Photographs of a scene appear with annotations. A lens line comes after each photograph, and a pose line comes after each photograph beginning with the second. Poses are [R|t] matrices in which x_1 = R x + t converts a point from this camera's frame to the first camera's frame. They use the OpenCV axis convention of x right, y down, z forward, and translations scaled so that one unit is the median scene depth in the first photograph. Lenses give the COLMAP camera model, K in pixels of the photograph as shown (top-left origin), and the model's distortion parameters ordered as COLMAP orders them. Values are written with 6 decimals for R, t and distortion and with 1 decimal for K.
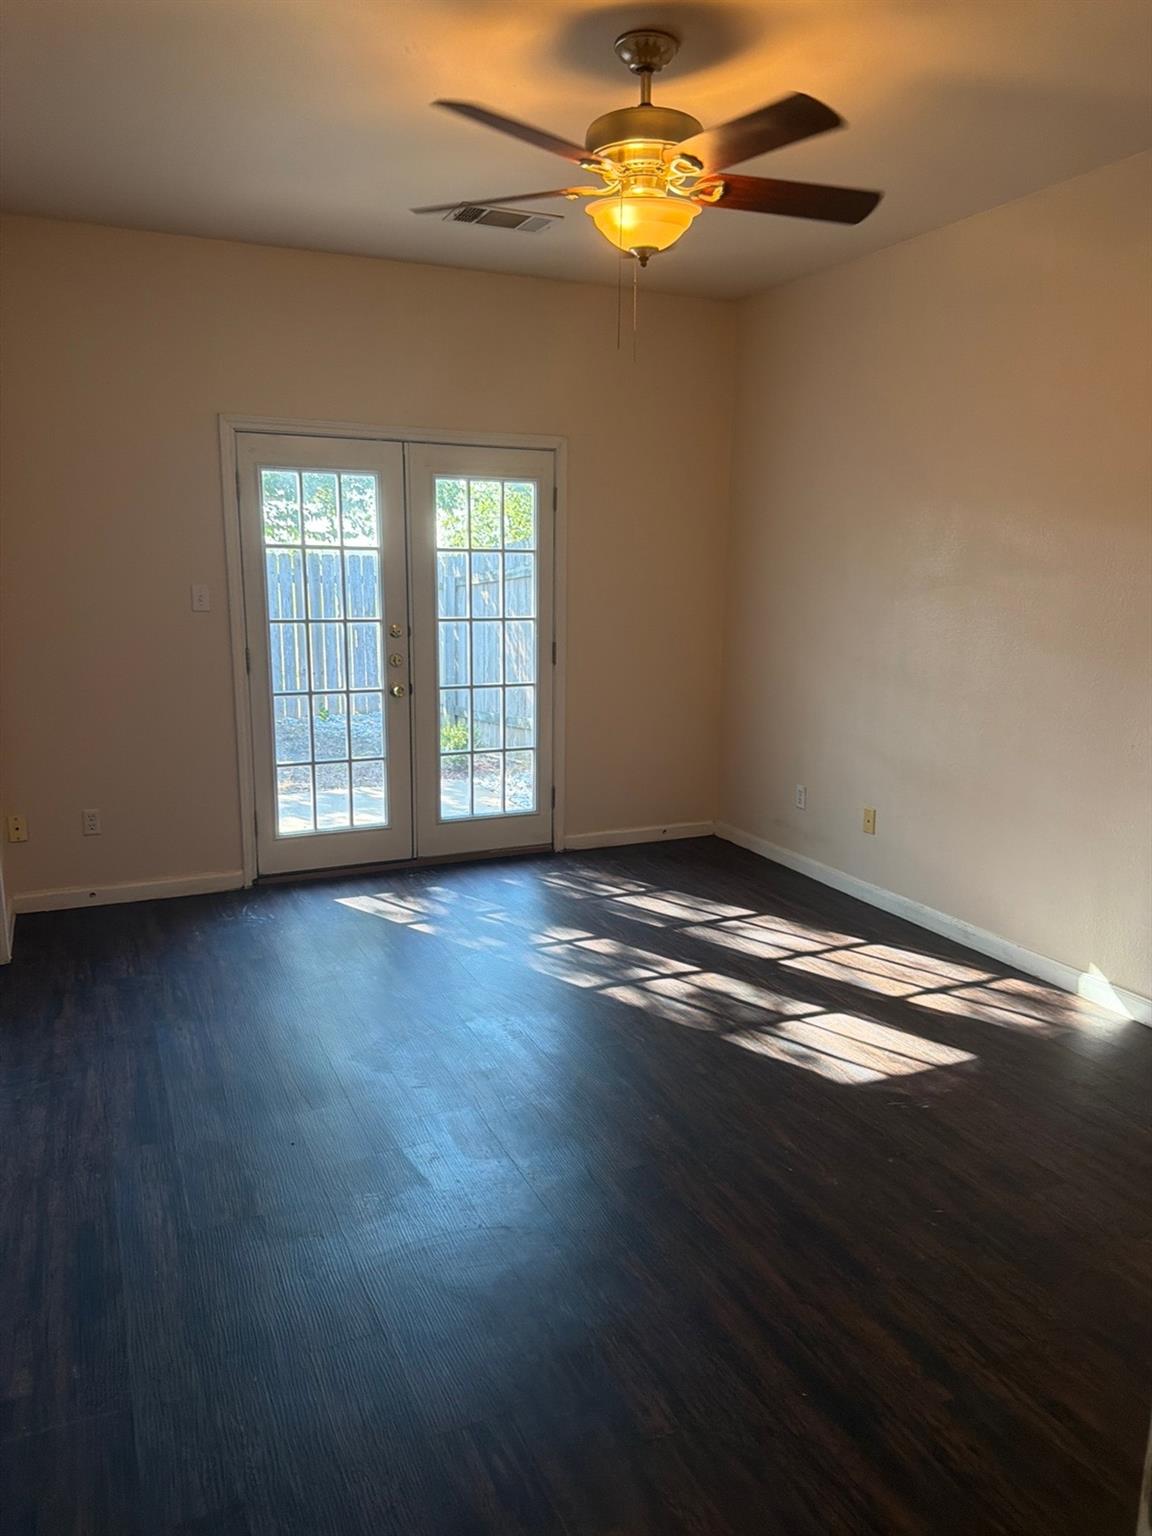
lens RADIAL K [[1103.5, 0, 576.0], [0, 1103.5, 768.0], [0, 0, 1]] dist [0.003521, 0.003863]
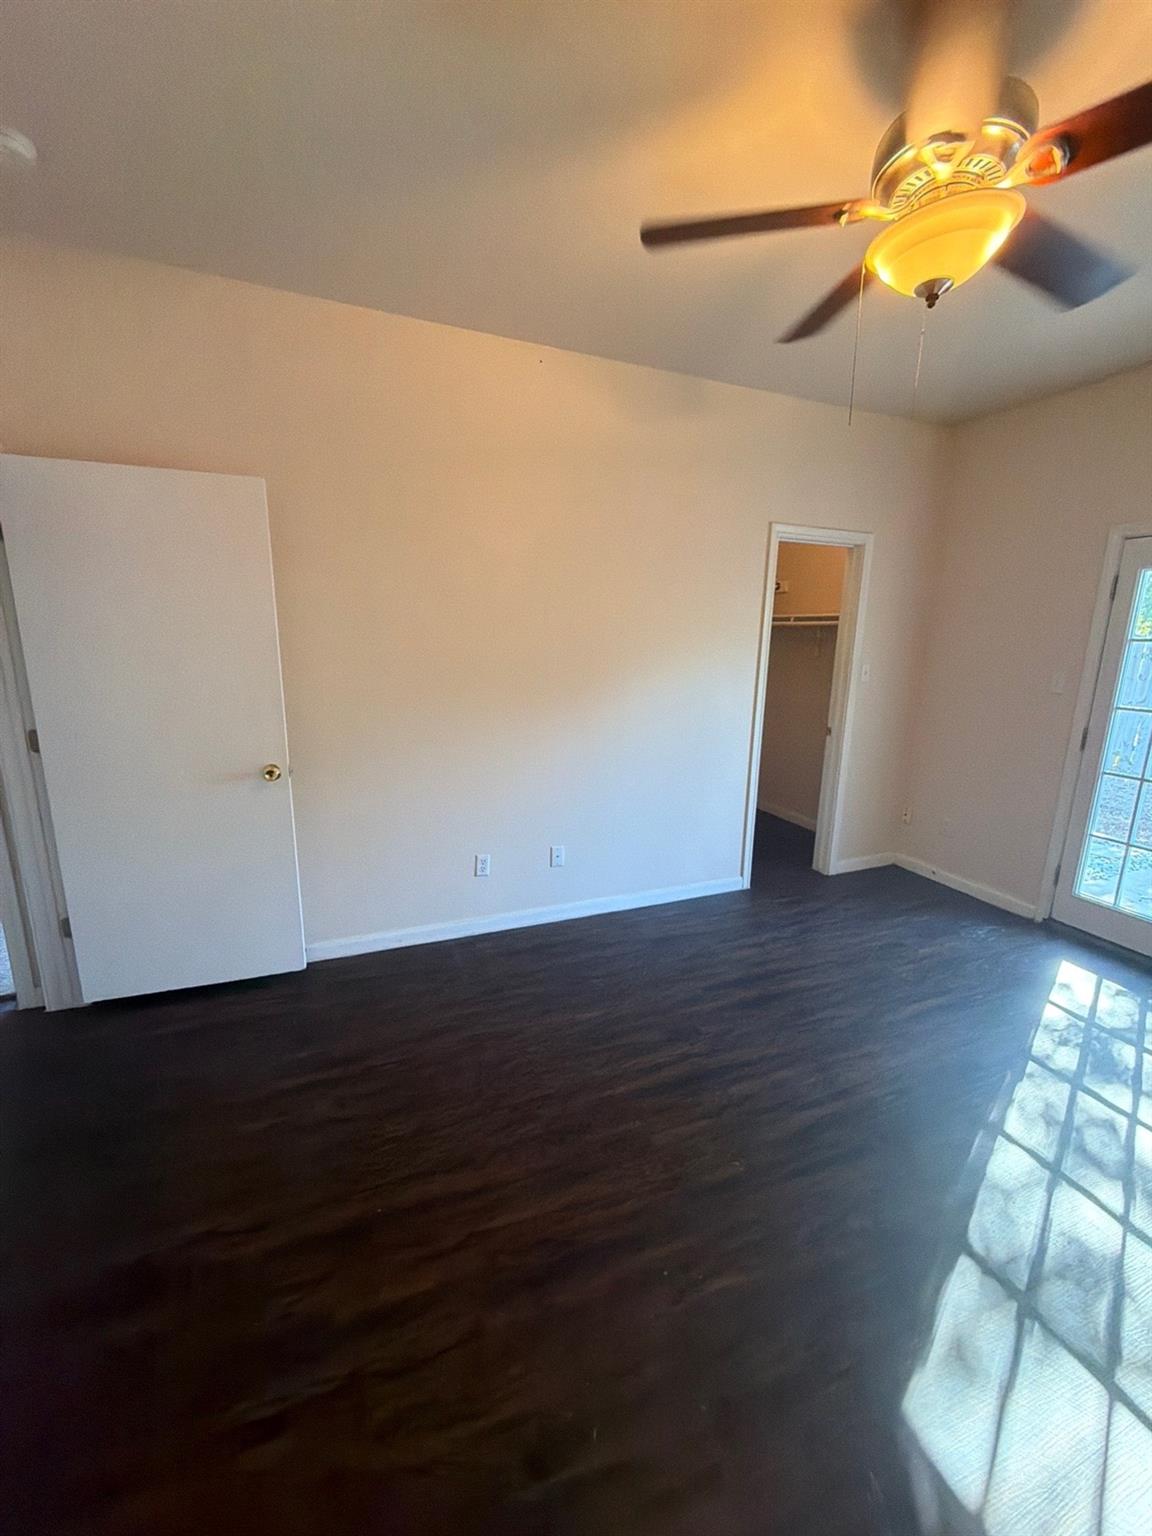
lens RADIAL K [[618.0, 0, 576.0], [0, 618.0, 768.0], [0, 0, 1]] dist [0.003462, 0.000537]
pose [[-0.055473, 0.202555, -0.977698, 0.434015], [-0.209653, 0.955013, 0.209750, -0.107259], [0.976201, 0.216613, -0.010511, 0.565735]]
